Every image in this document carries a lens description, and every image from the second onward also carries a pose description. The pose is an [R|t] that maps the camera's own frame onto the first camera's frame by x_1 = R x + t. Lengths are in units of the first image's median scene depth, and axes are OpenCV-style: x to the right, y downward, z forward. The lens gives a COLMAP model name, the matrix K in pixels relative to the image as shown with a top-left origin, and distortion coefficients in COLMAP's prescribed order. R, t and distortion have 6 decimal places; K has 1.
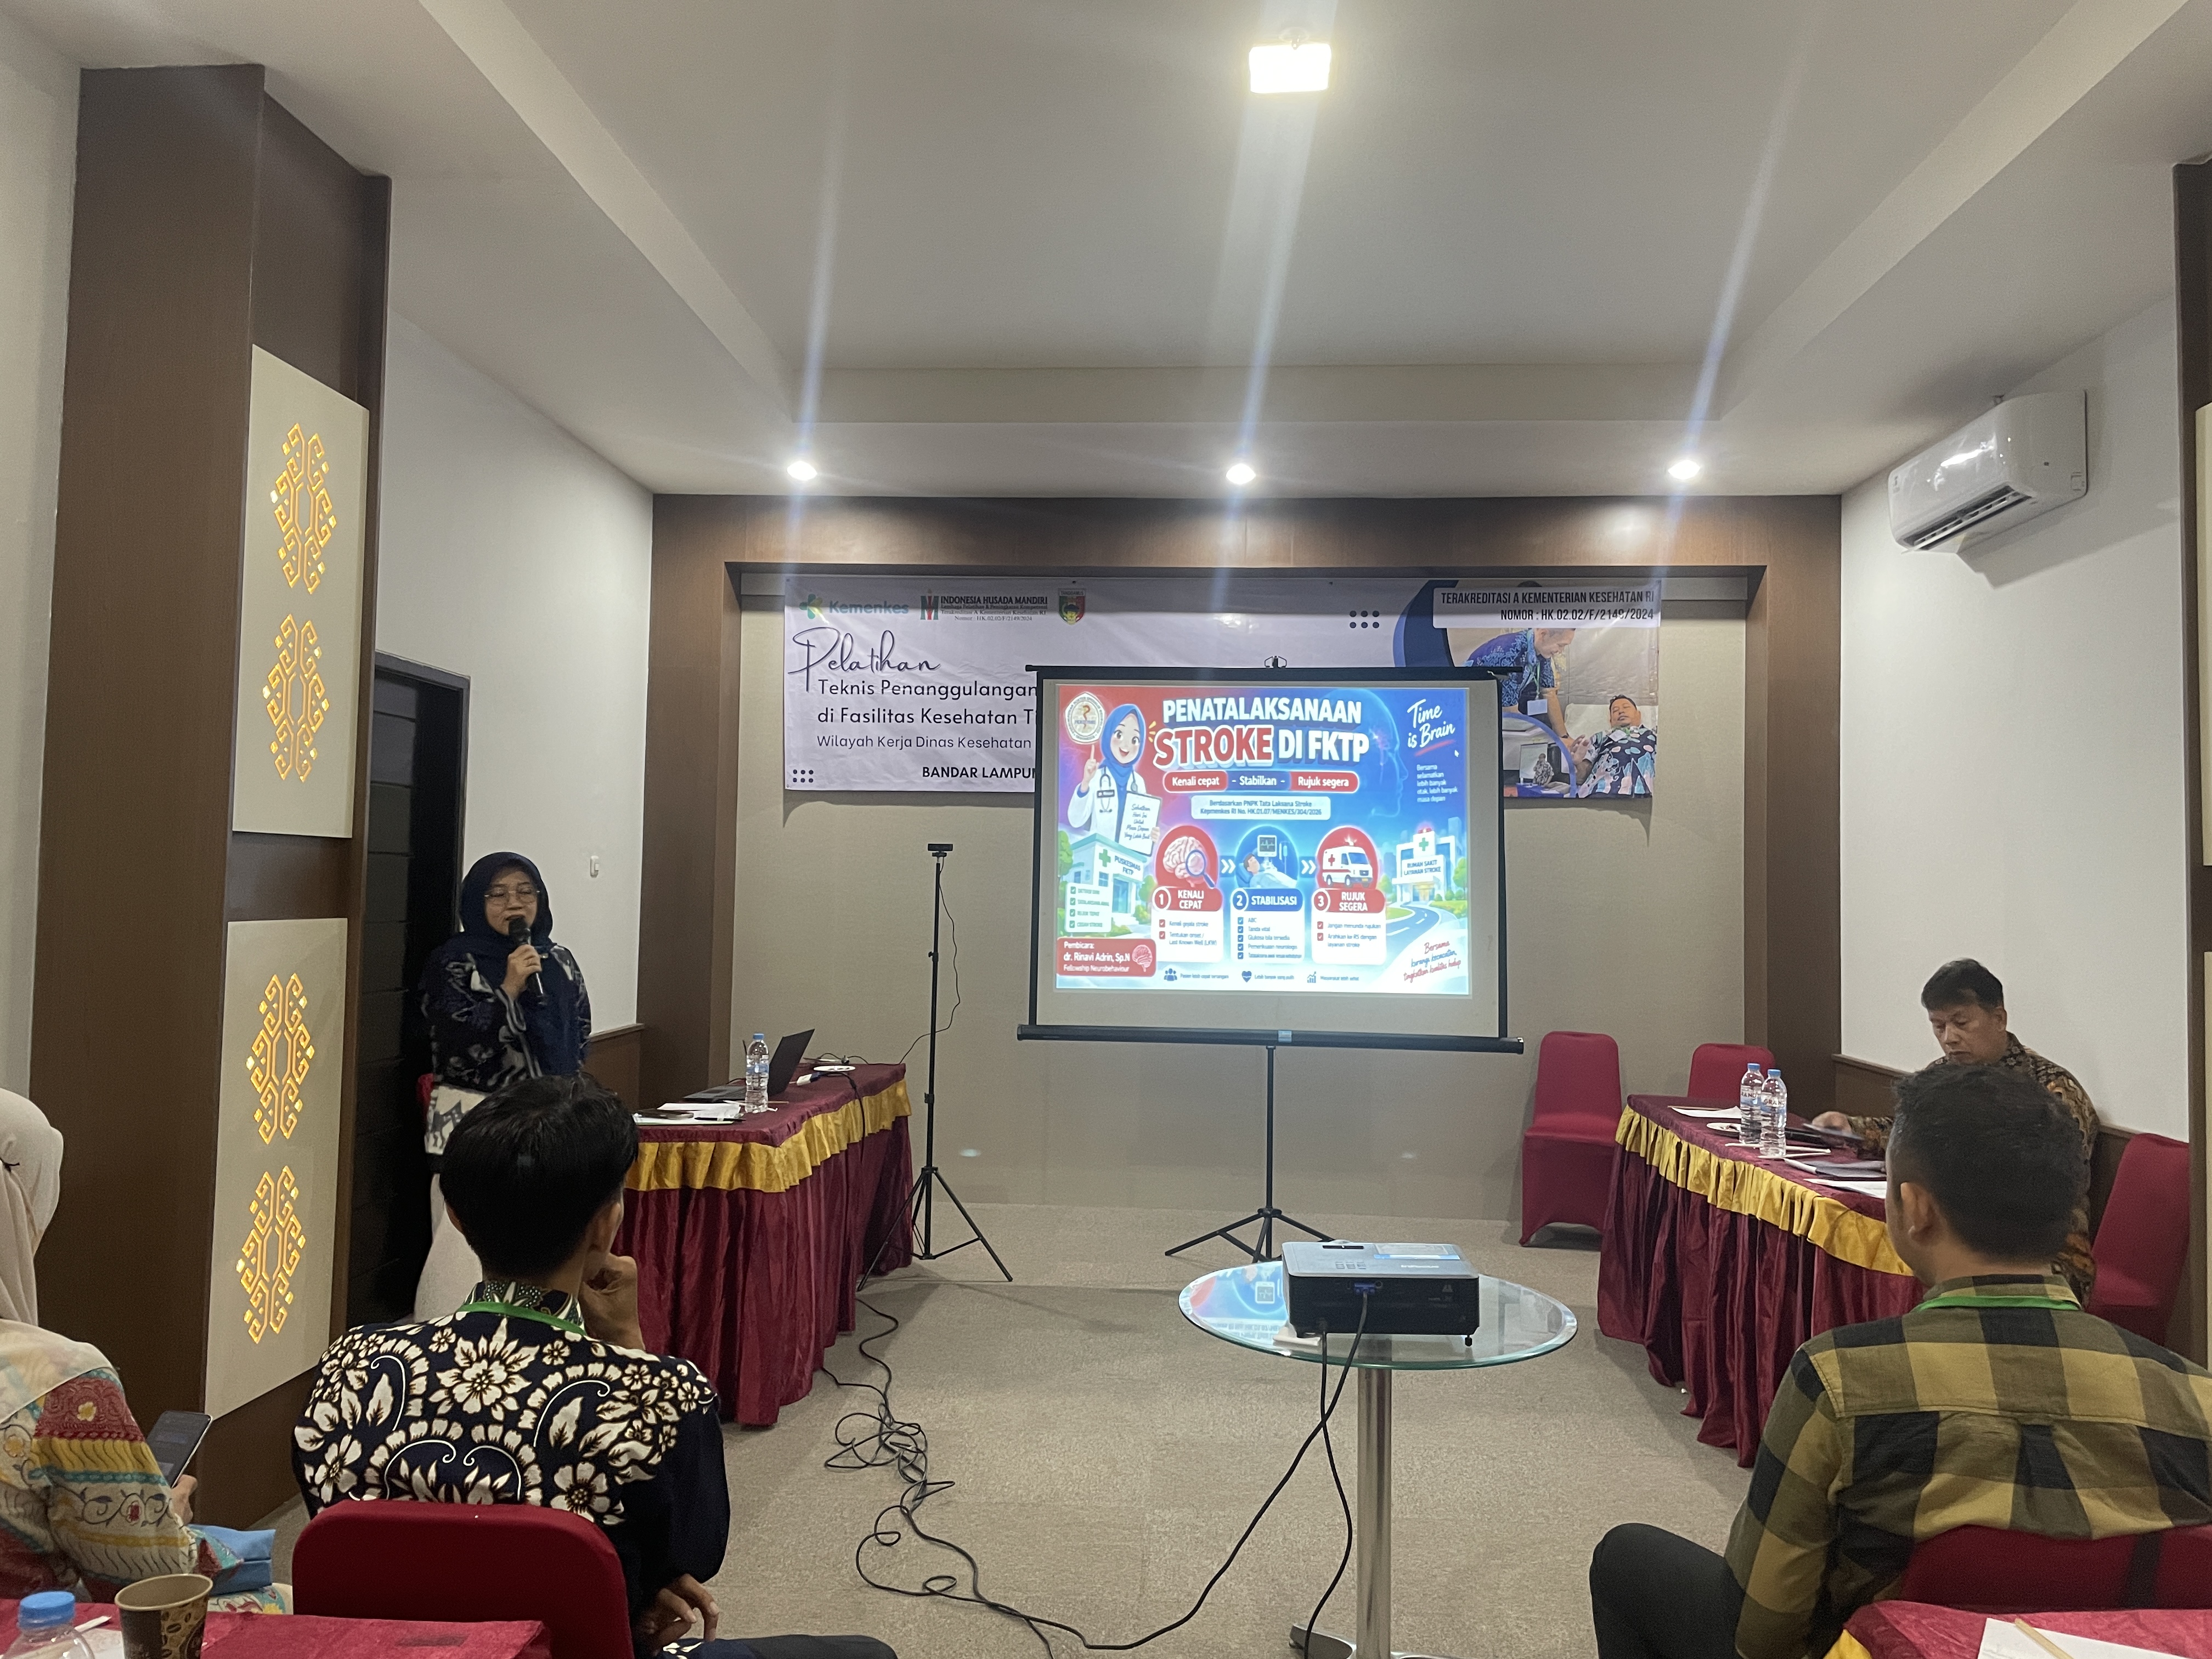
lens RADIAL K [[1677.0, 0, 1104.4], [0, 1677.0, 809.6], [0, 0, 1]] dist [0.089226, -0.119429]
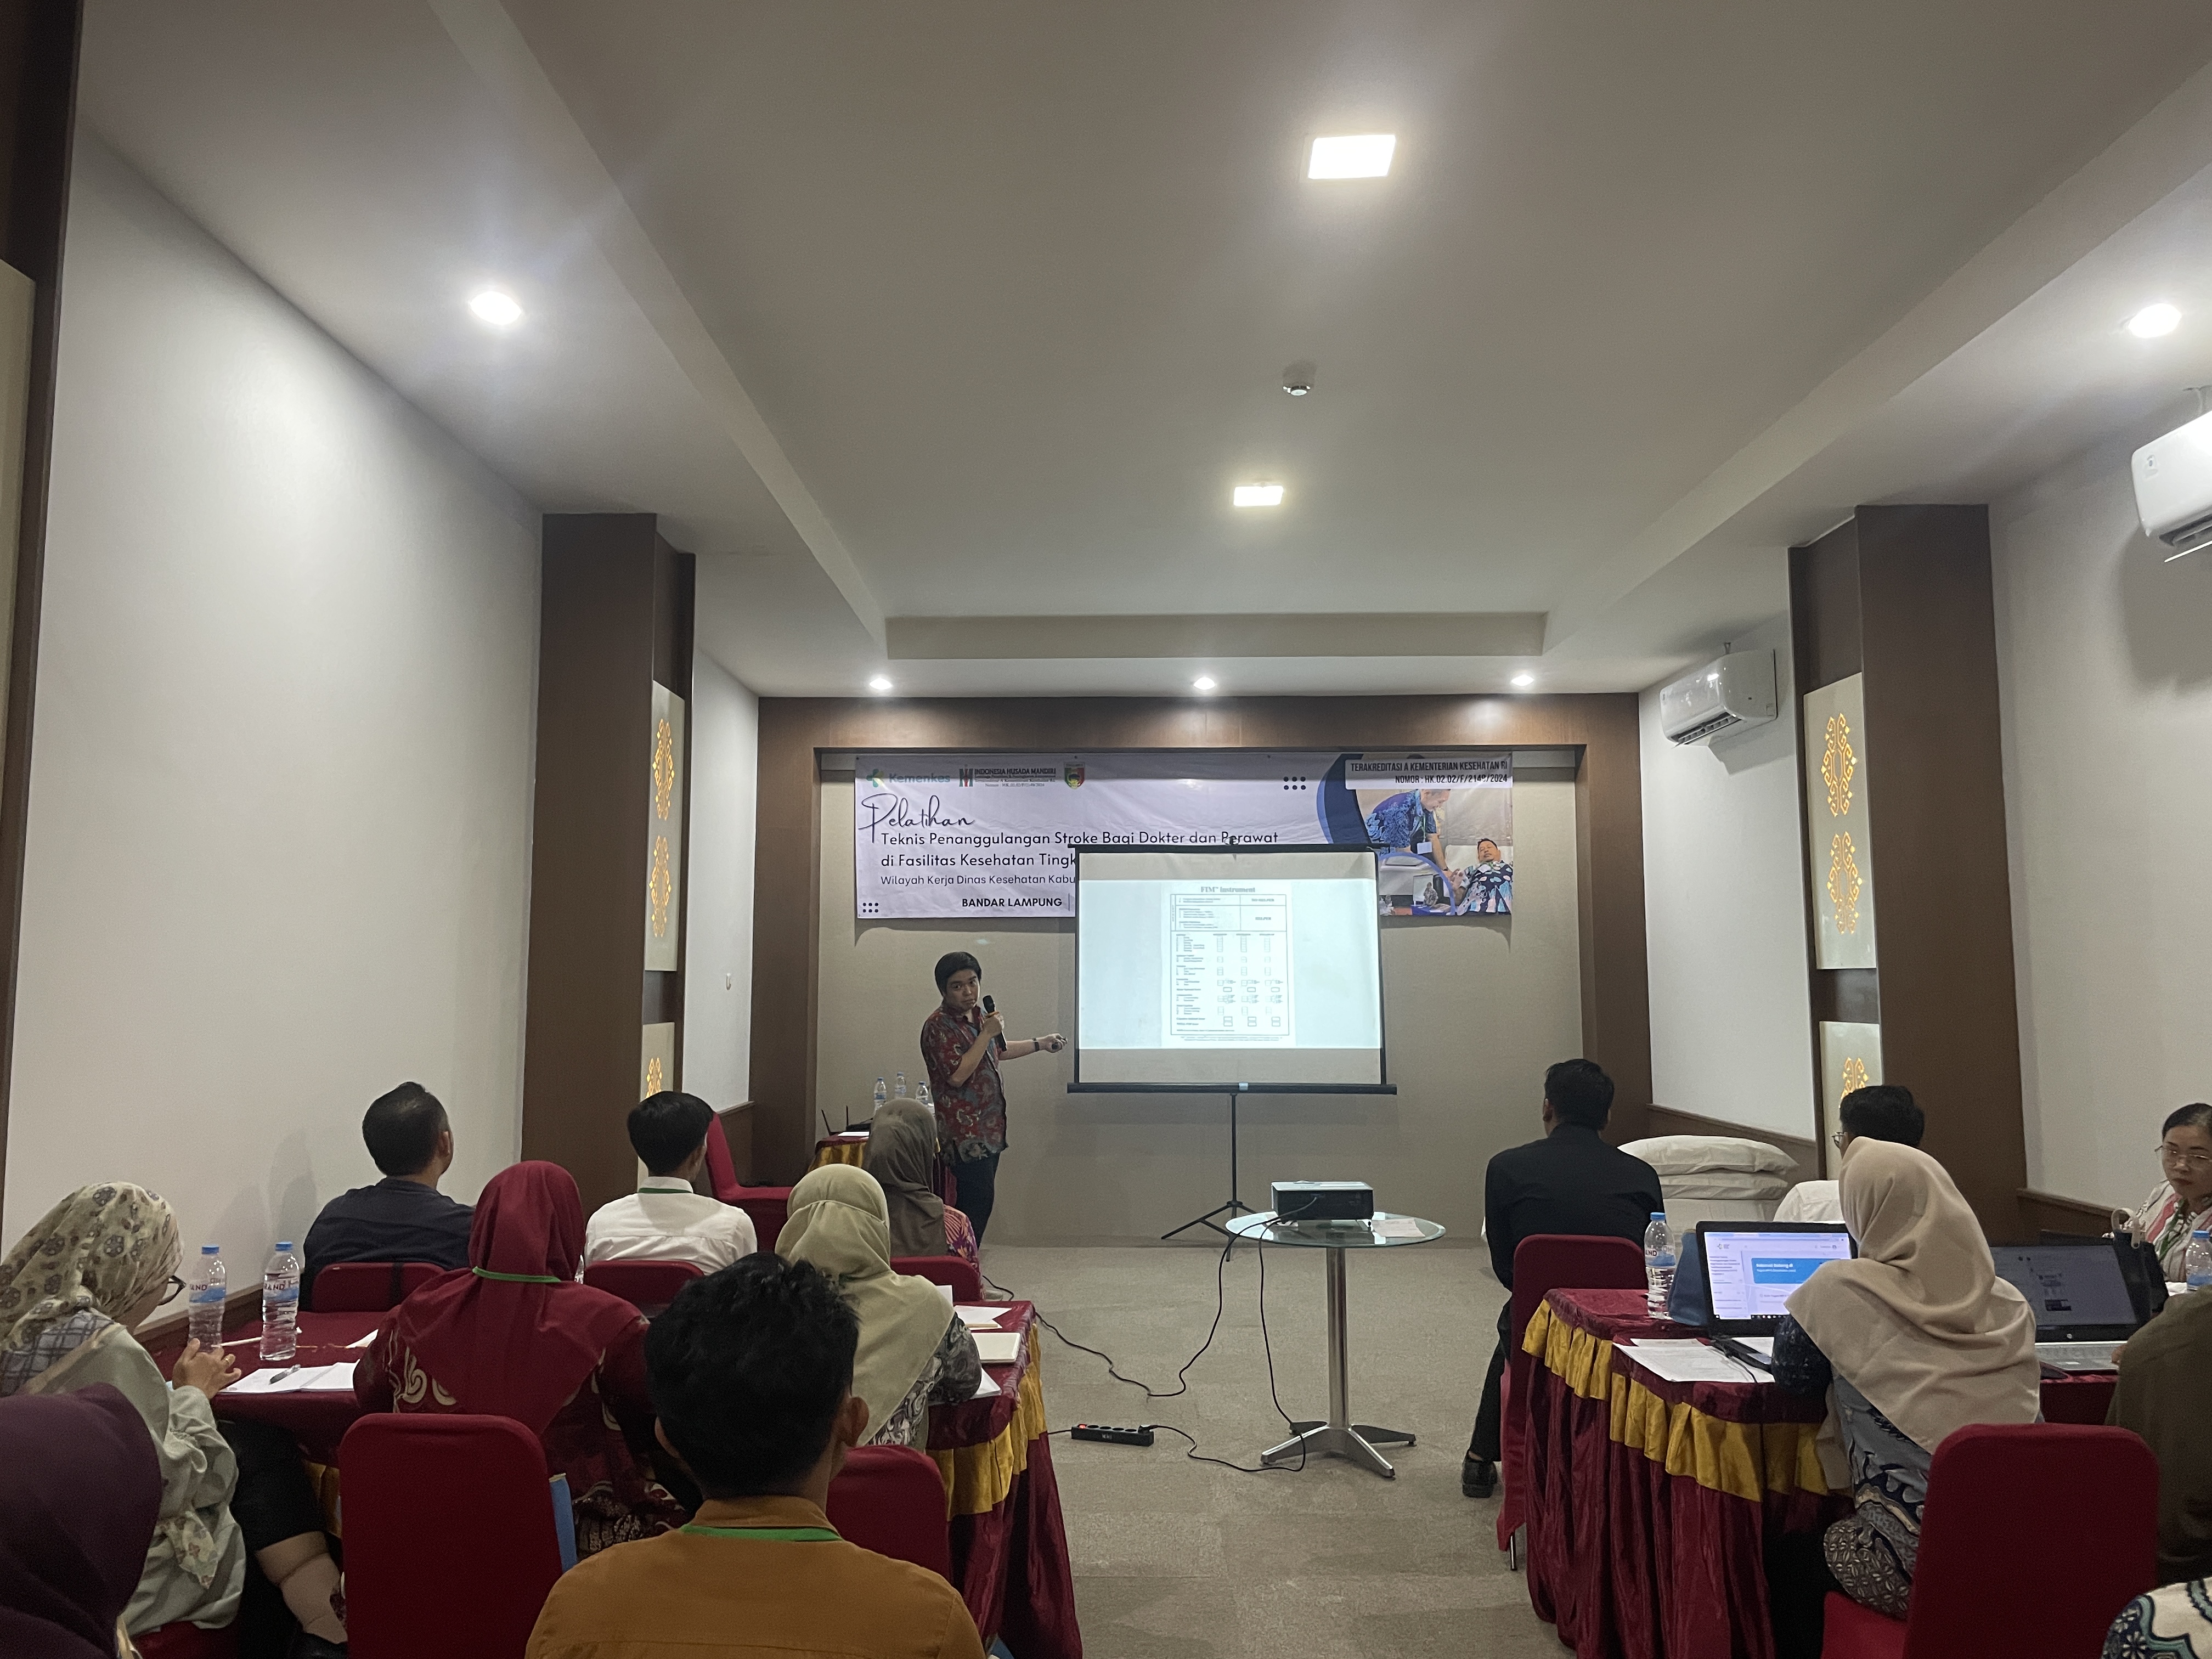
lens RADIAL K [[1677.0, 0, 1093.8], [0, 1677.0, 797.2], [0, 0, 1]] dist [0.089226, -0.119429]
pose [[0.998666, -0.013092, 0.049953, -0.074435], [0.016192, 0.997935, -0.062159, -0.022929], [-0.049037, 0.062885, 0.996815, -0.333253]]
